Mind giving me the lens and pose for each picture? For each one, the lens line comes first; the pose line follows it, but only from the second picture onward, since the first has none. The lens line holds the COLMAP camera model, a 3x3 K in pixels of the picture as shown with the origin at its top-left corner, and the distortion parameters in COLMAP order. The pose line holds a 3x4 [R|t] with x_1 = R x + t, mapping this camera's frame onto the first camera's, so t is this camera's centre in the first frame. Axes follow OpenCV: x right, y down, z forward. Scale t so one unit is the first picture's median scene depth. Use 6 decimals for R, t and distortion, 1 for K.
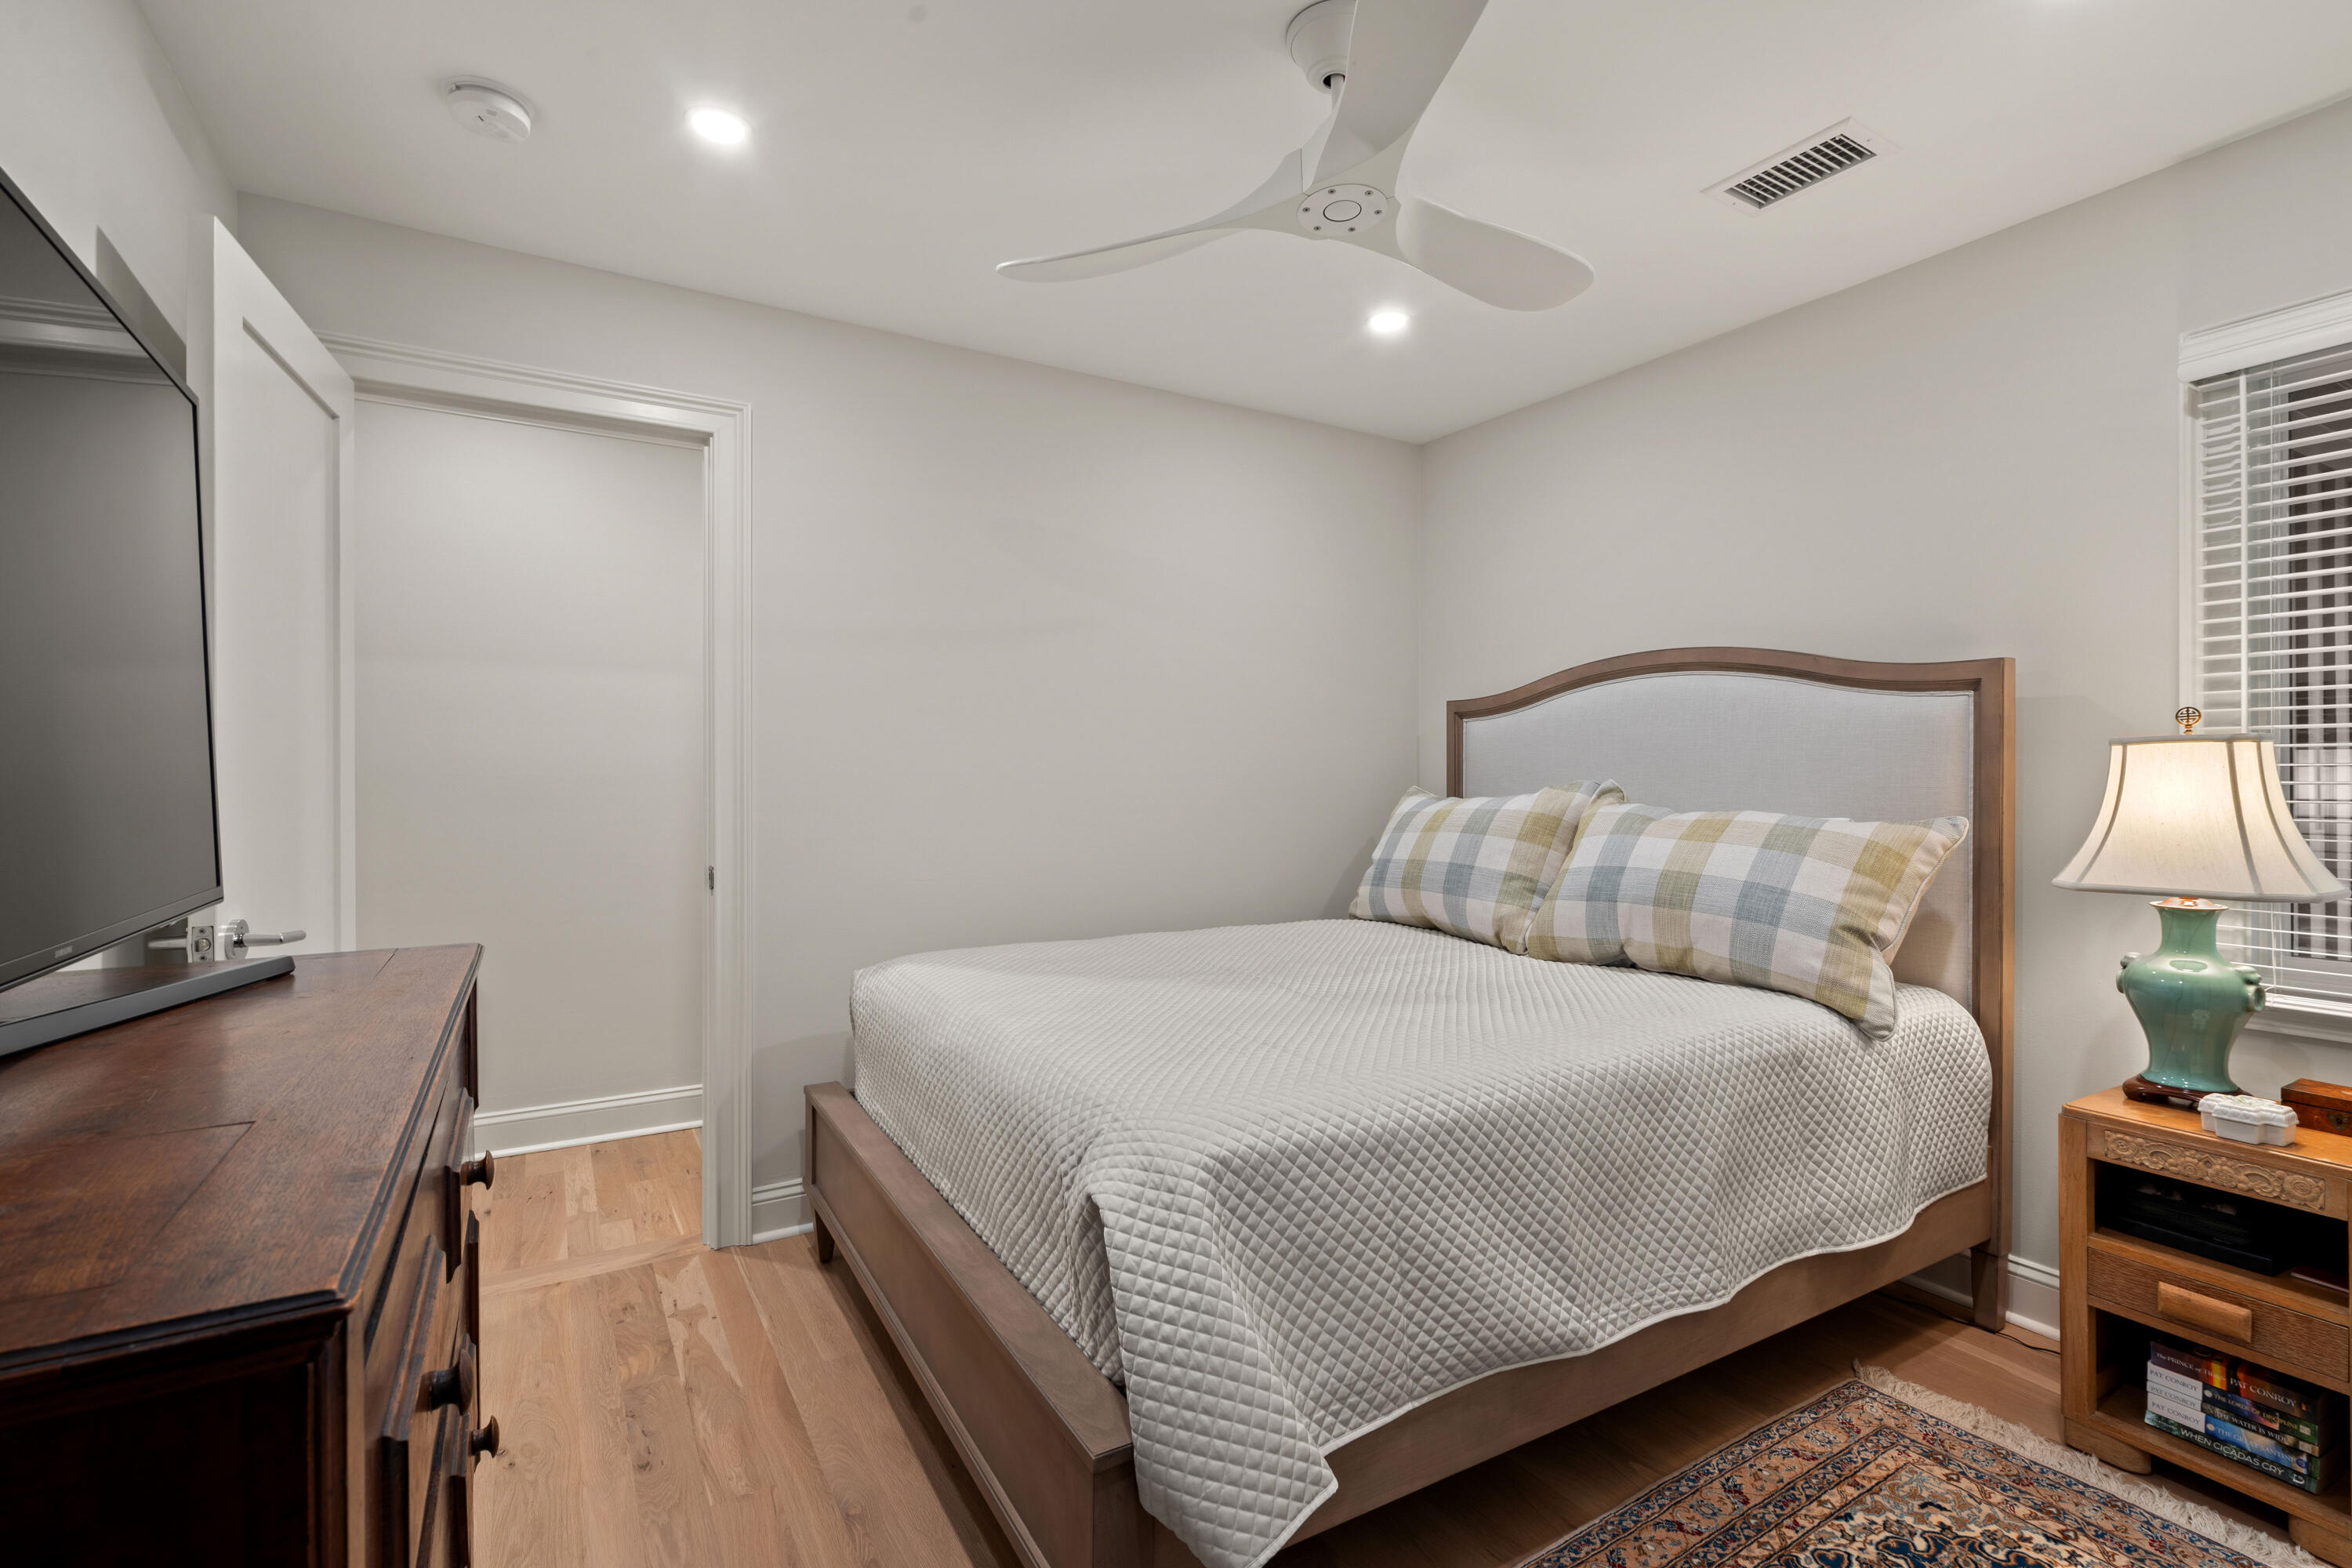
lens RADIAL K [[1056.9, 0, 1176.1], [0, 1056.9, 779.9], [0, 0, 1]] dist [-0.007226, 0.003128]
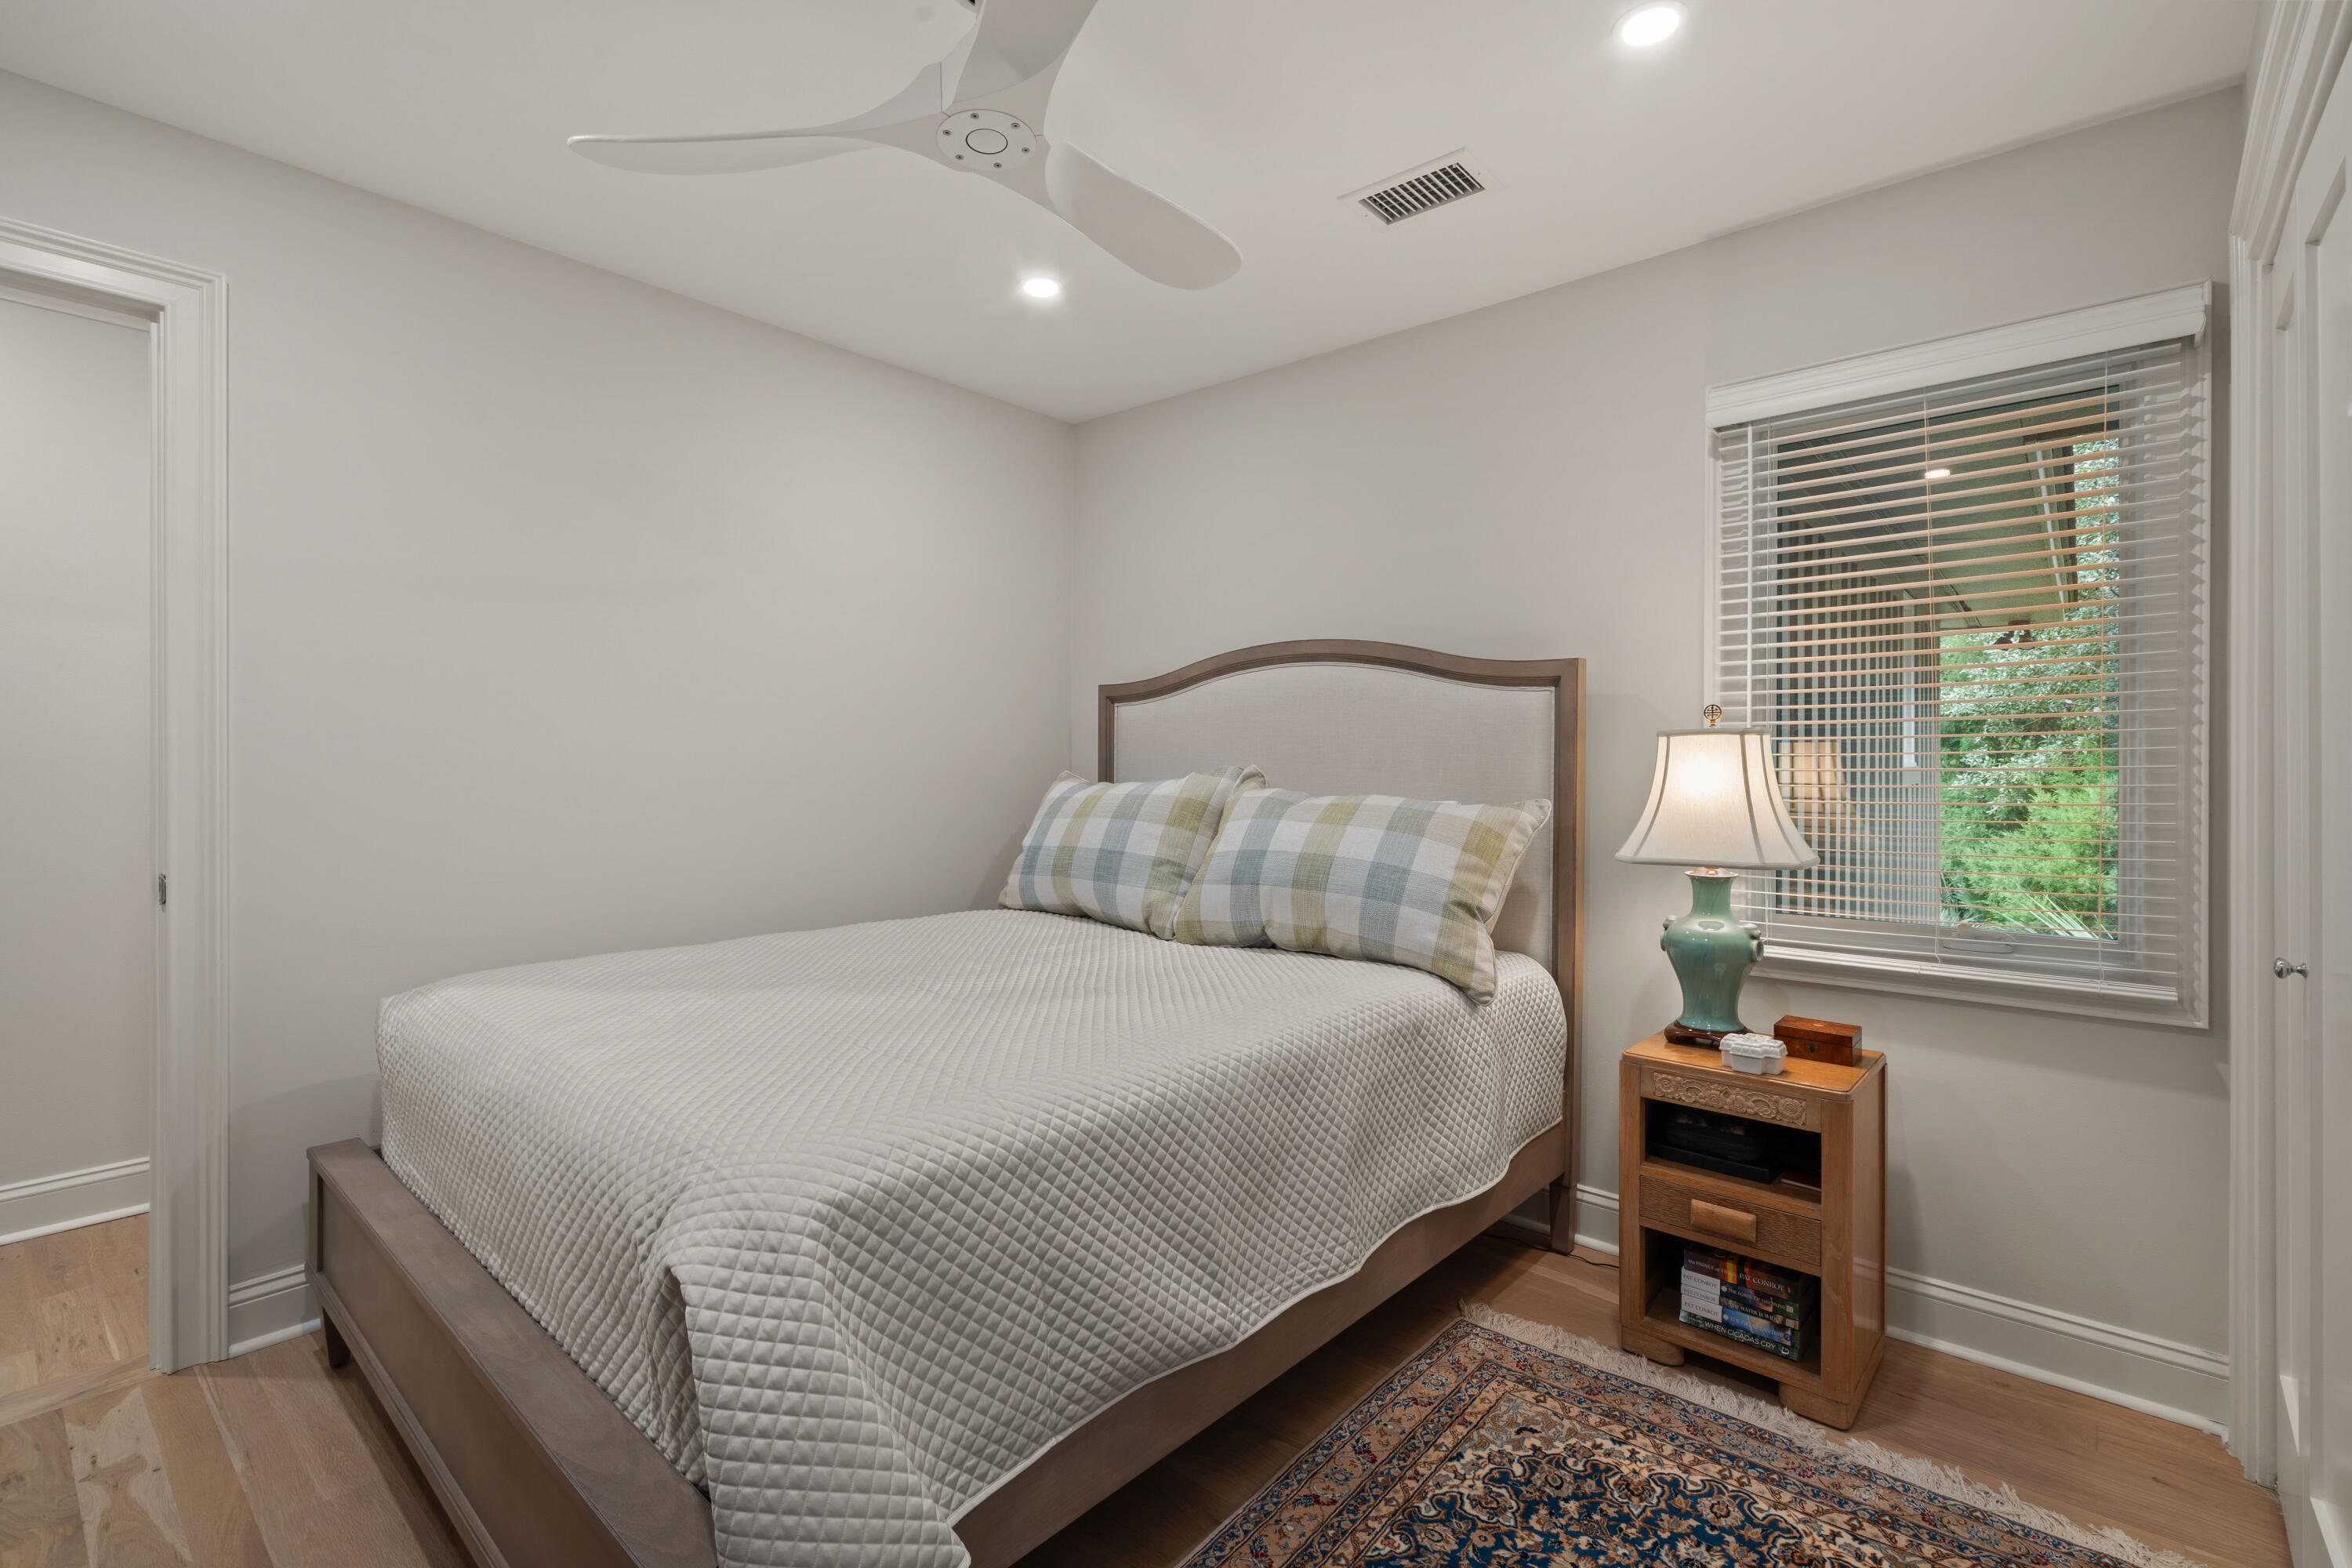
lens RADIAL K [[1056.9, 0, 1176.1], [0, 1056.9, 779.9], [0, 0, 1]] dist [-0.007226, 0.003128]
pose [[0.948719, -0.000533, 0.316121, 0.026981], [-0.004018, 0.999897, 0.013744, 0.000881], [-0.316096, -0.014309, 0.948619, 0.082743]]
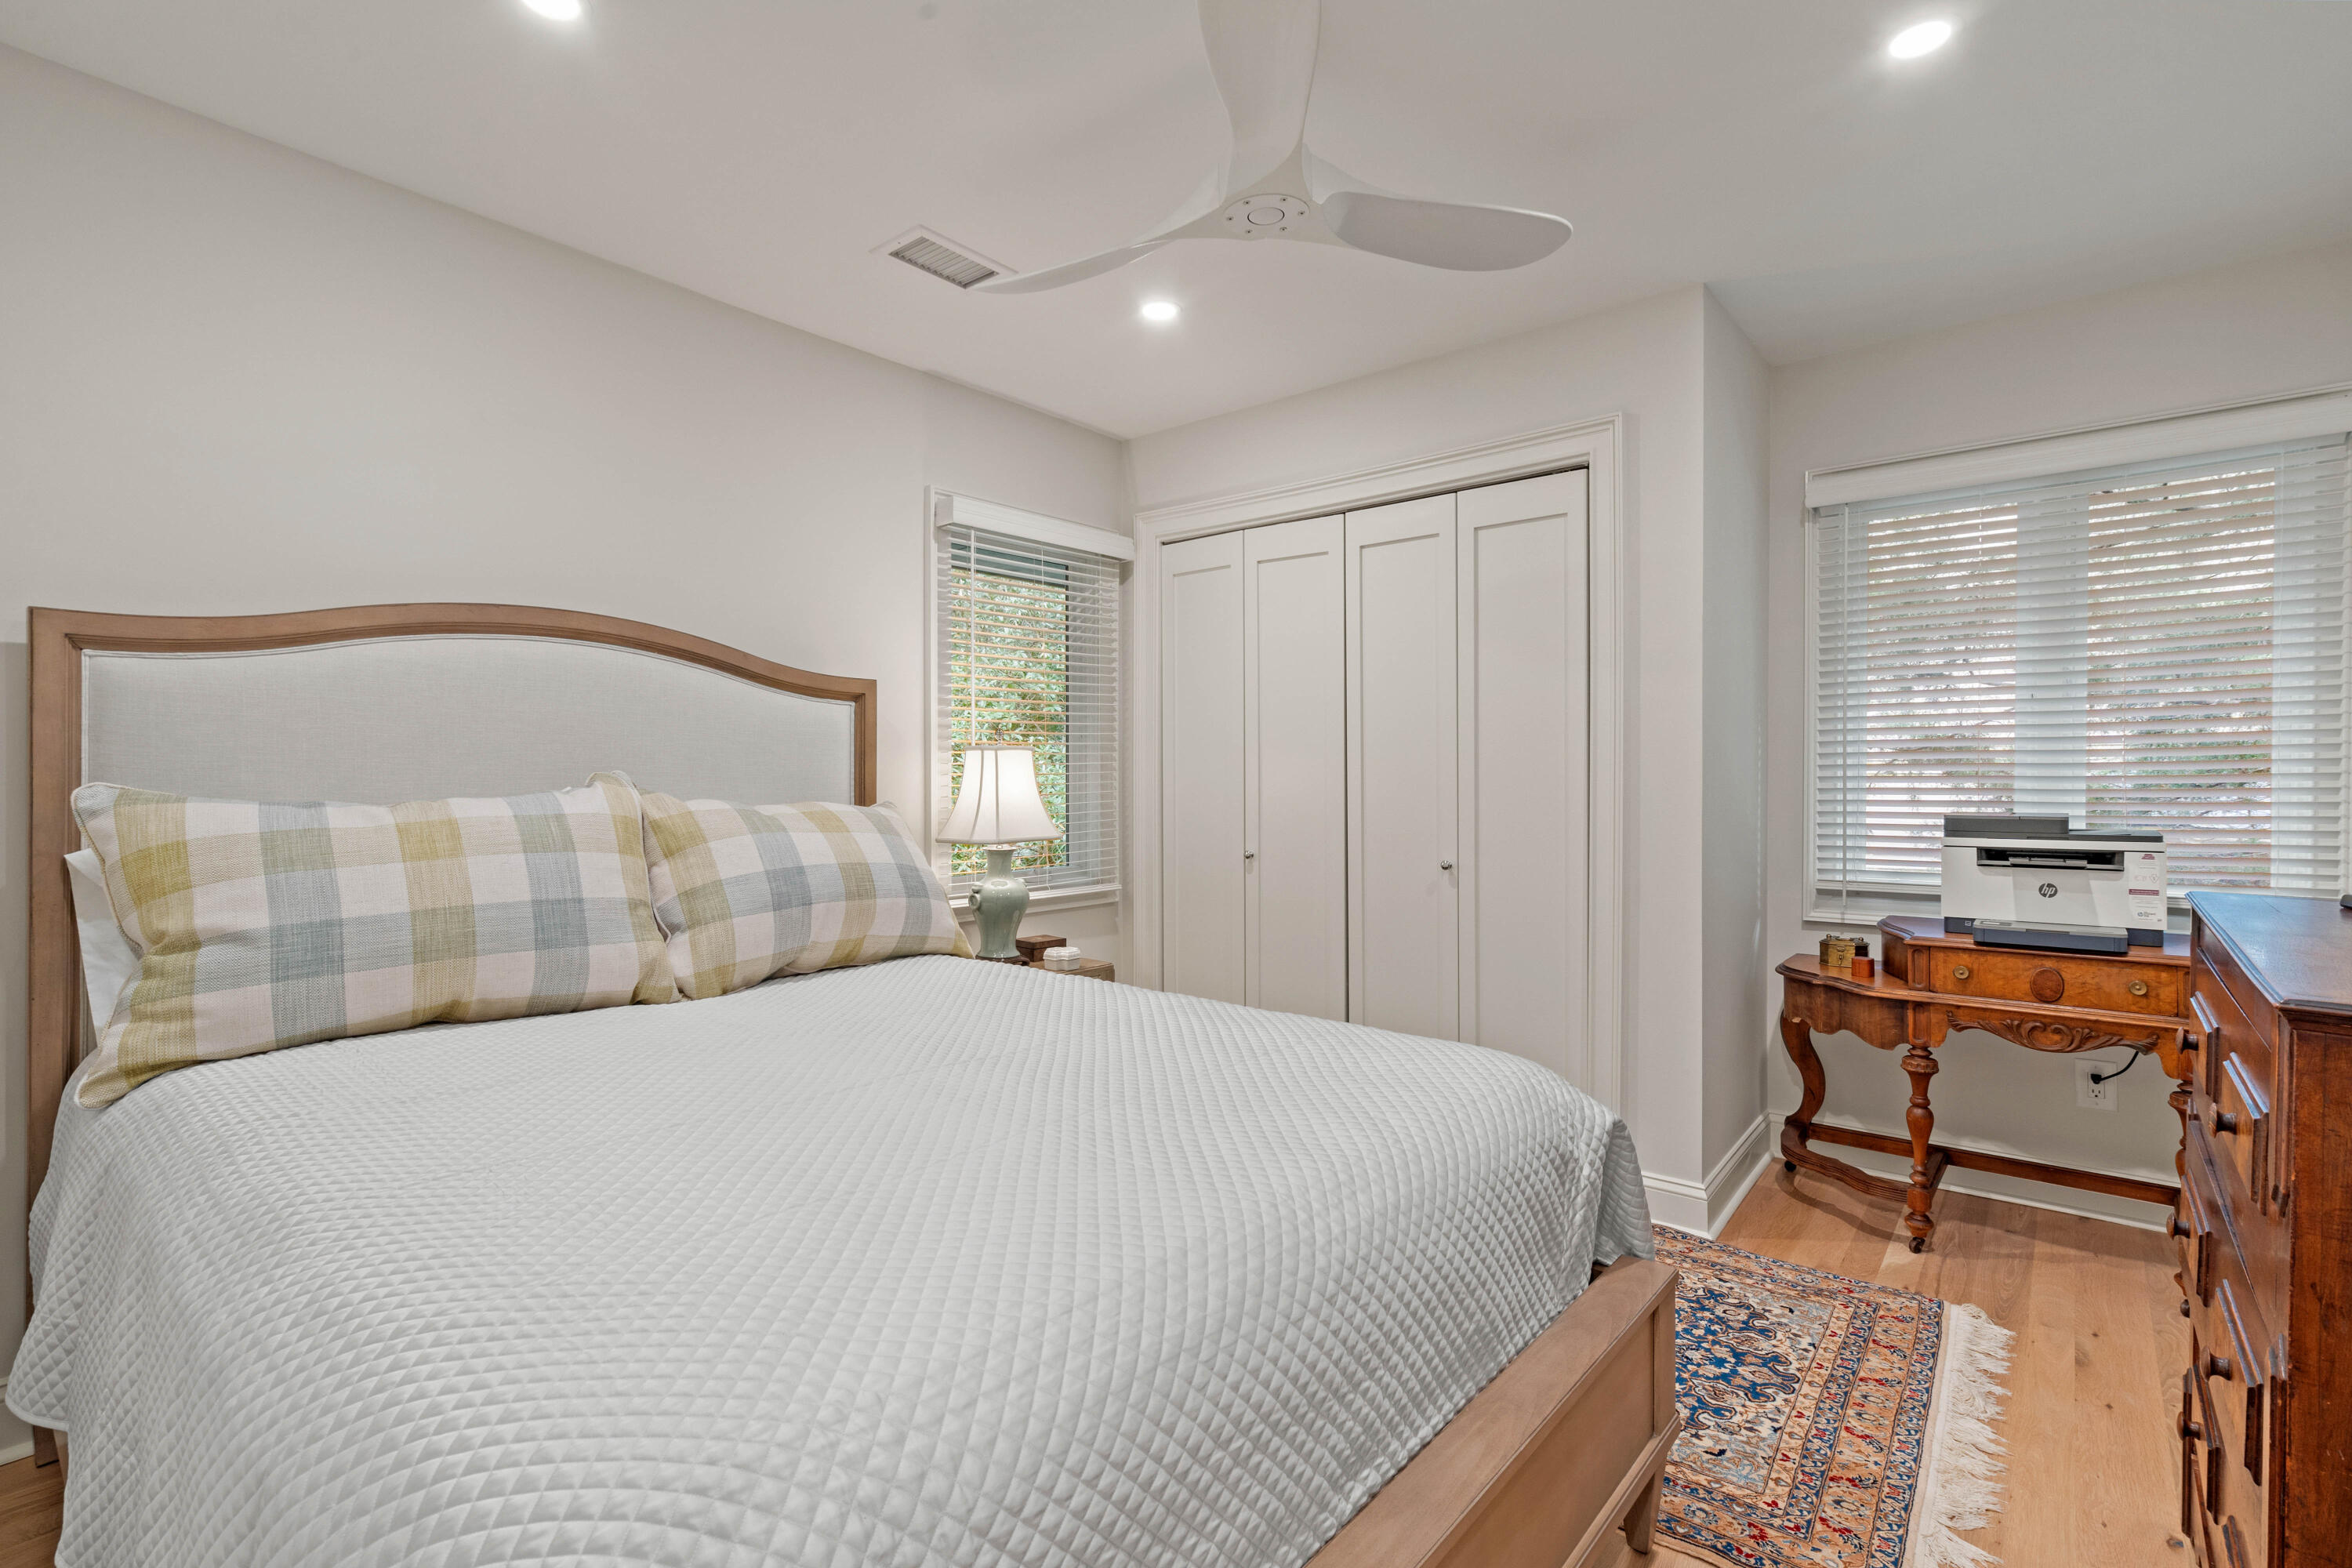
lens RADIAL K [[1056.9, 0, 1176.1], [0, 1056.9, 779.9], [0, 0, 1]] dist [-0.007226, 0.003128]
pose [[-0.326752, -0.002847, 0.945106, -0.799110], [-0.003363, 0.999993, 0.001849, 0.007267], [-0.945104, -0.002574, -0.326759, 1.454232]]
